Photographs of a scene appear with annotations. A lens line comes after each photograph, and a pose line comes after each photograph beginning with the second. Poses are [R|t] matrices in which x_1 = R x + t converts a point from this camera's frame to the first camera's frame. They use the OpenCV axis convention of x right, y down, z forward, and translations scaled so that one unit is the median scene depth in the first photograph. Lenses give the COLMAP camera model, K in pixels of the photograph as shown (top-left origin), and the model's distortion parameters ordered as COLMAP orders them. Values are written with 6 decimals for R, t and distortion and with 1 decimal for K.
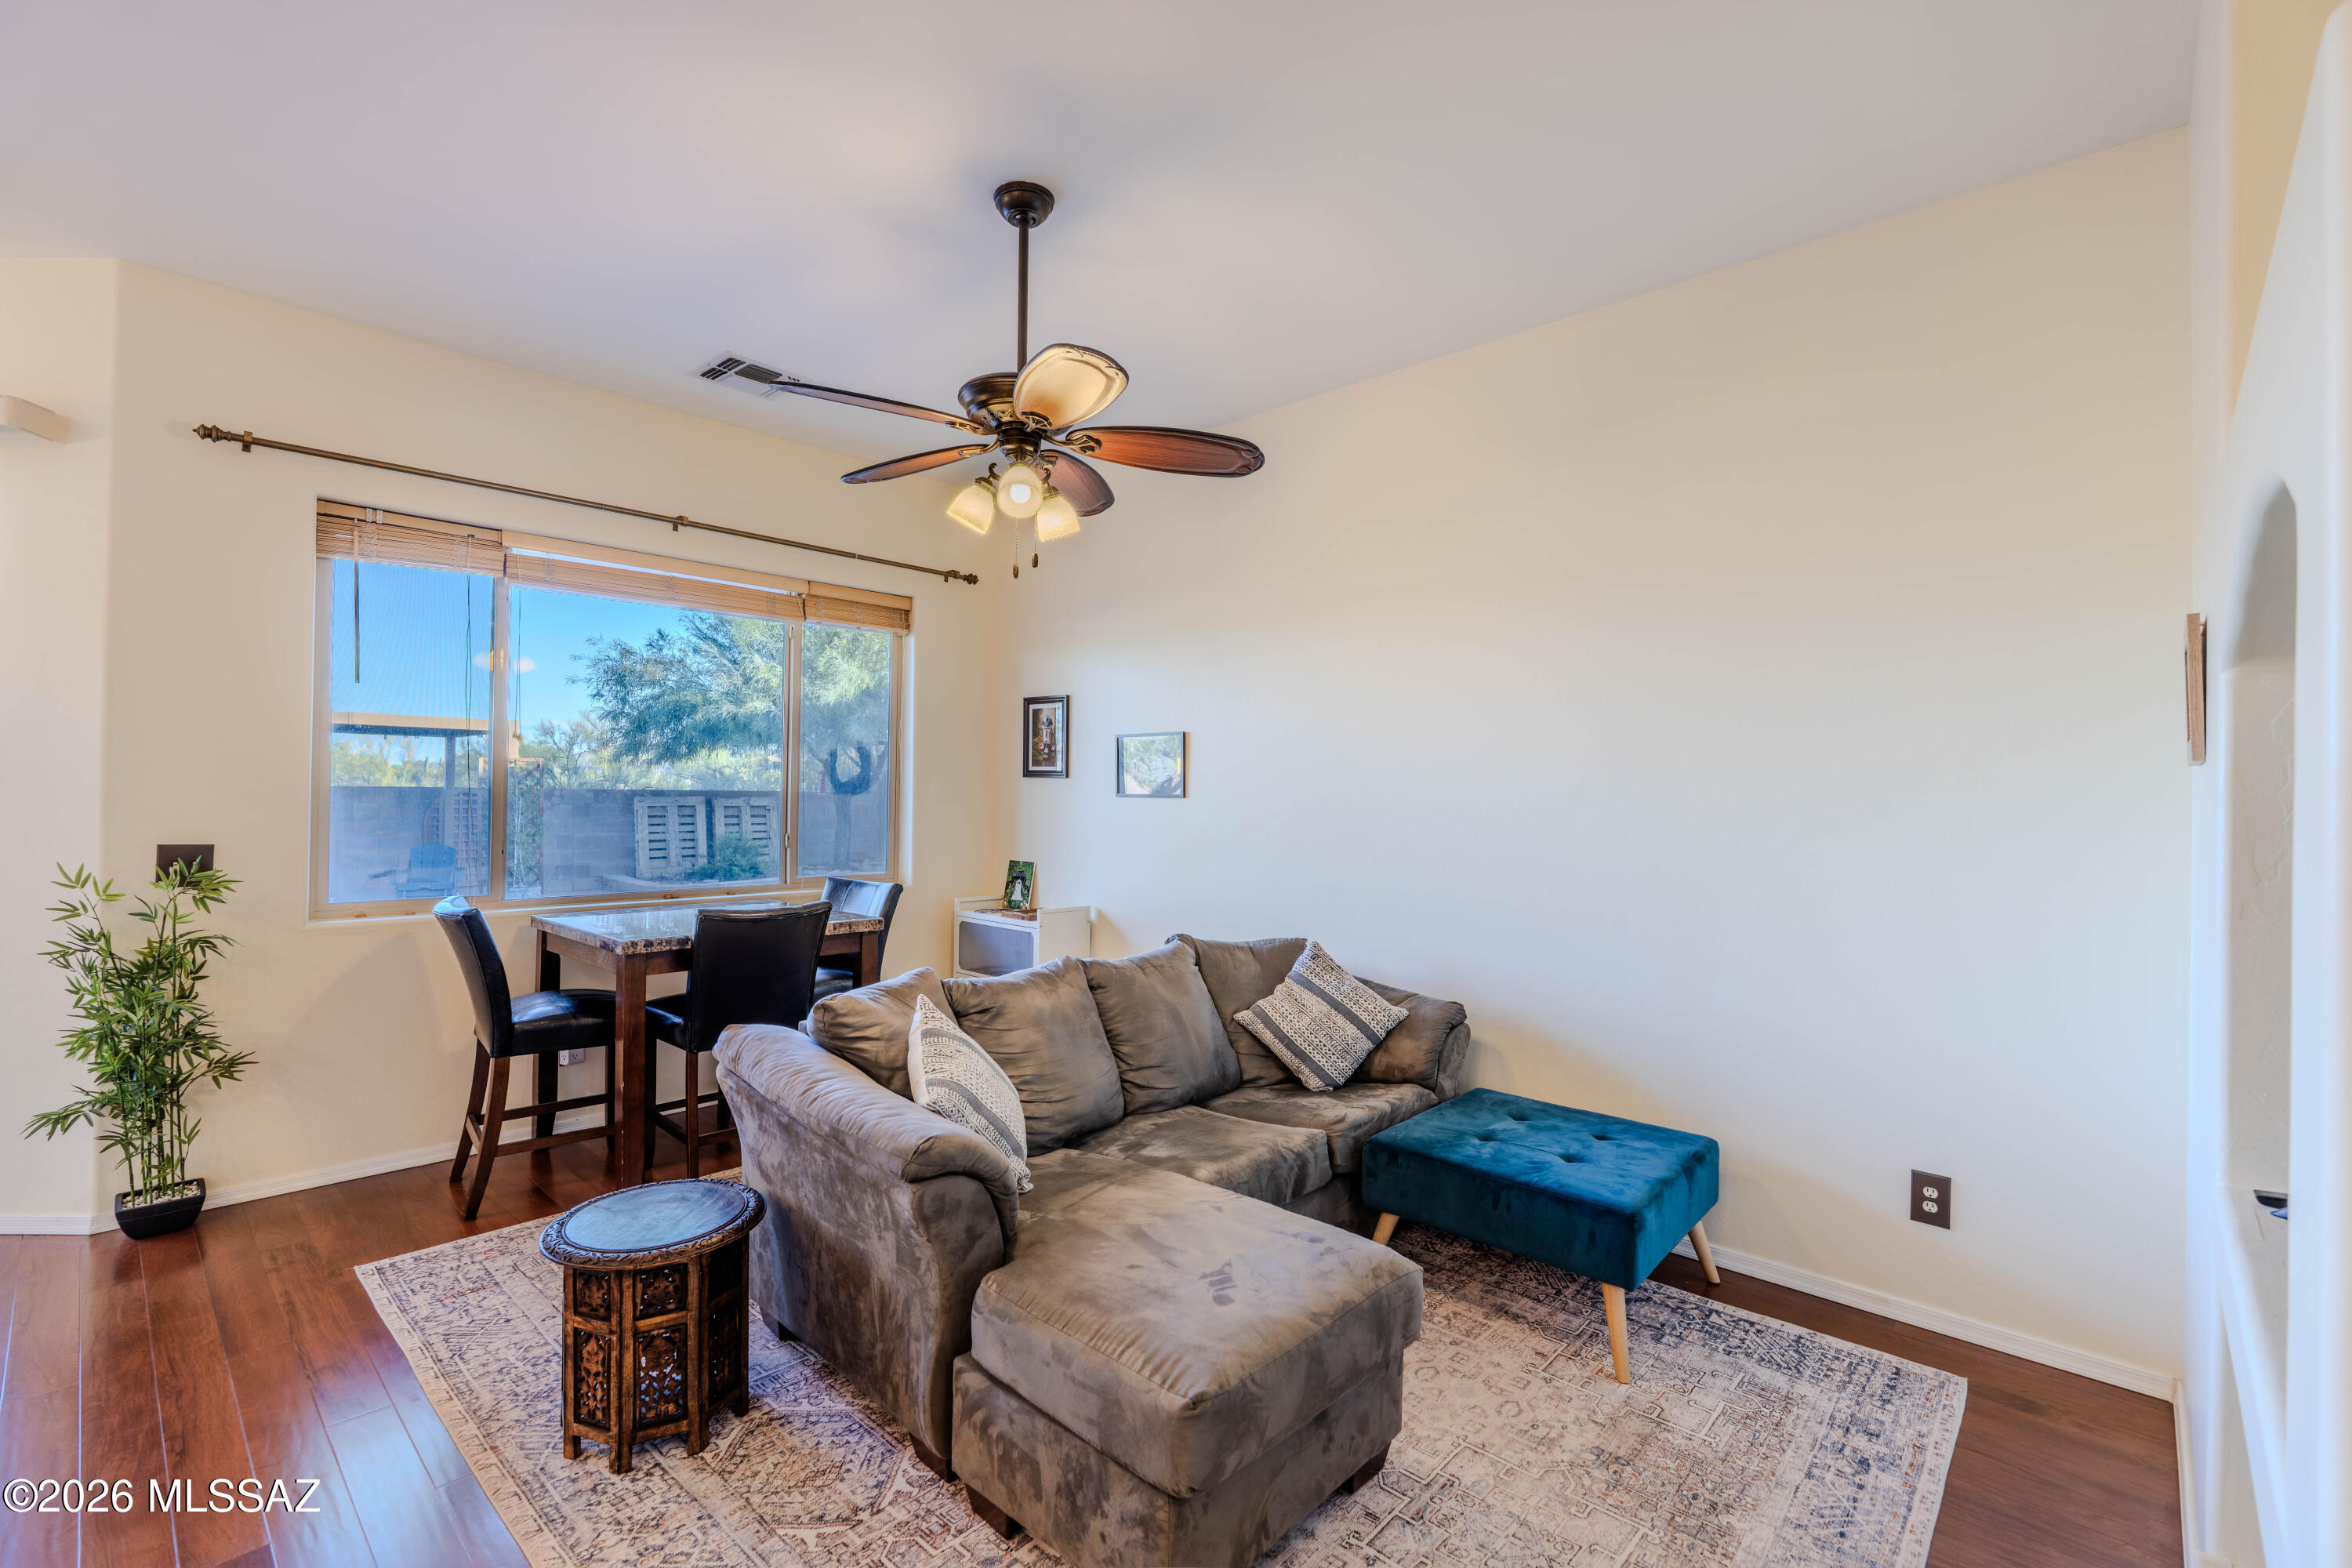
lens RADIAL K [[1033.7, 0, 1183.6], [0, 1033.7, 784.0], [0, 0, 1]] dist [-0.005163, -0.000323]
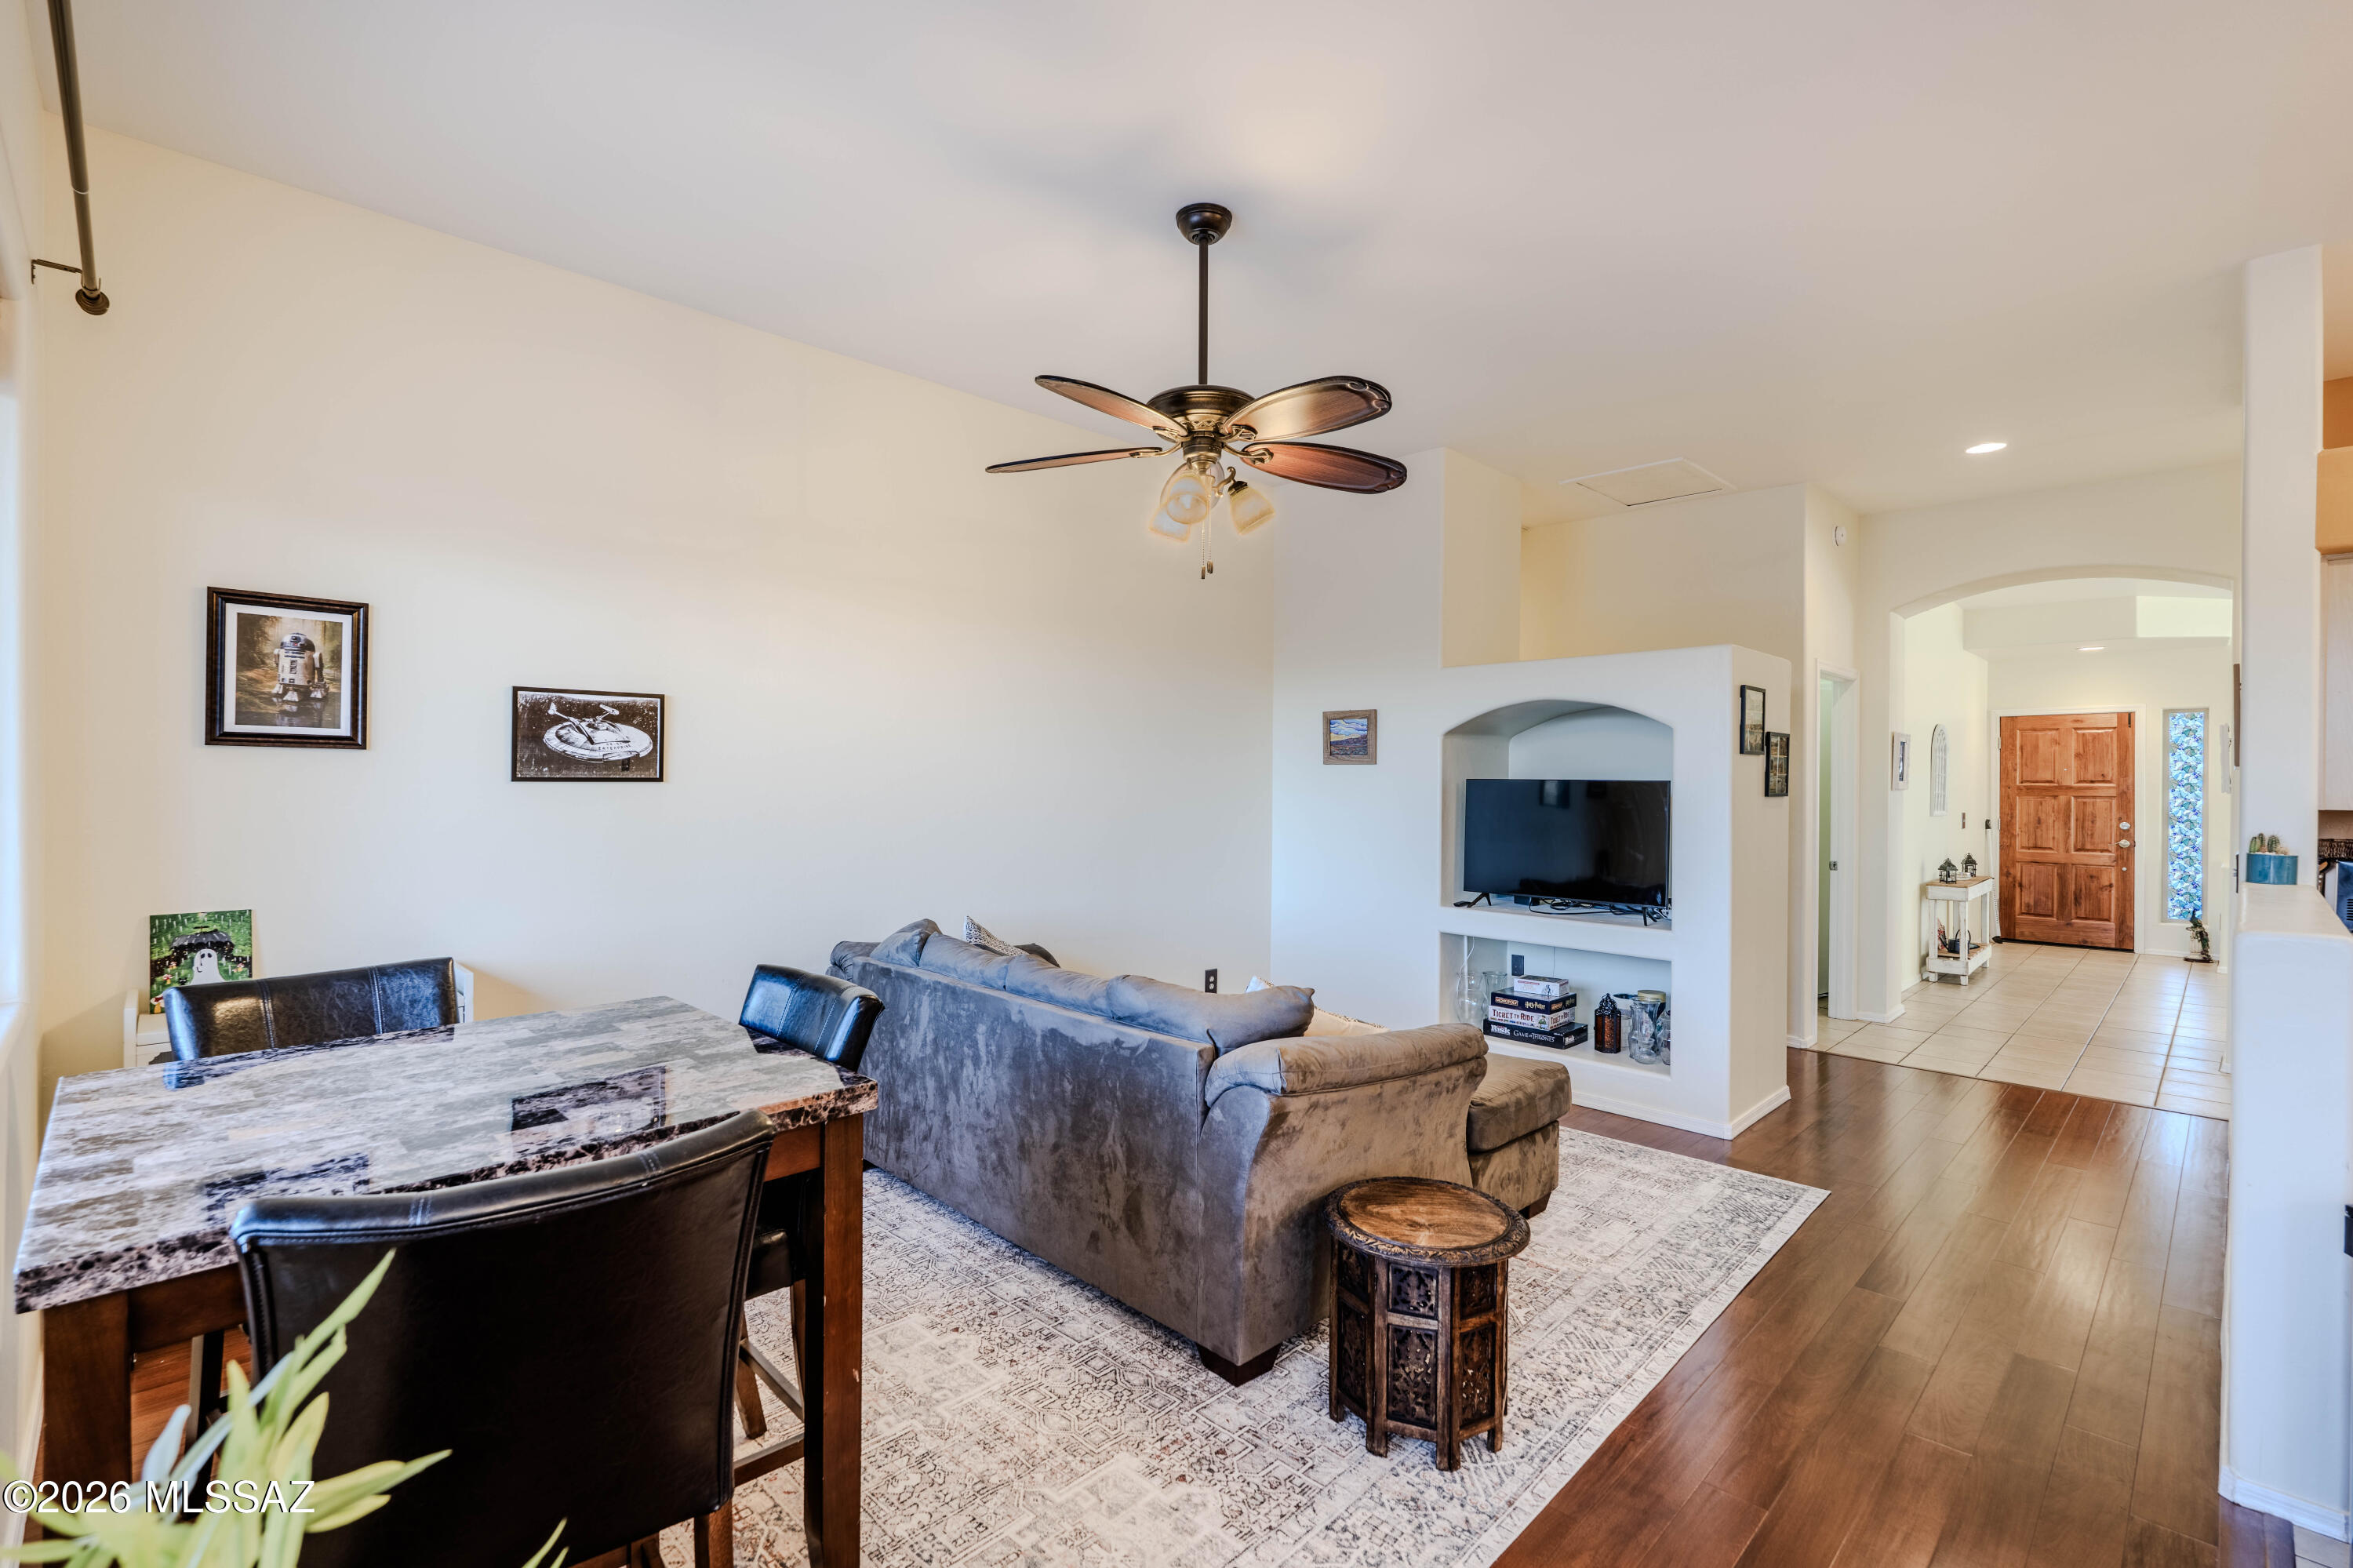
lens RADIAL K [[1030.5, 0, 1179.2], [0, 1030.5, 788.3], [0, 0, 1]] dist [-0.011191, 0.000204]
pose [[0.032628, -0.017527, 0.999314, -0.729708], [-0.014450, 0.999733, 0.018006, -0.001679], [-0.999363, -0.015027, 0.032366, 0.590237]]
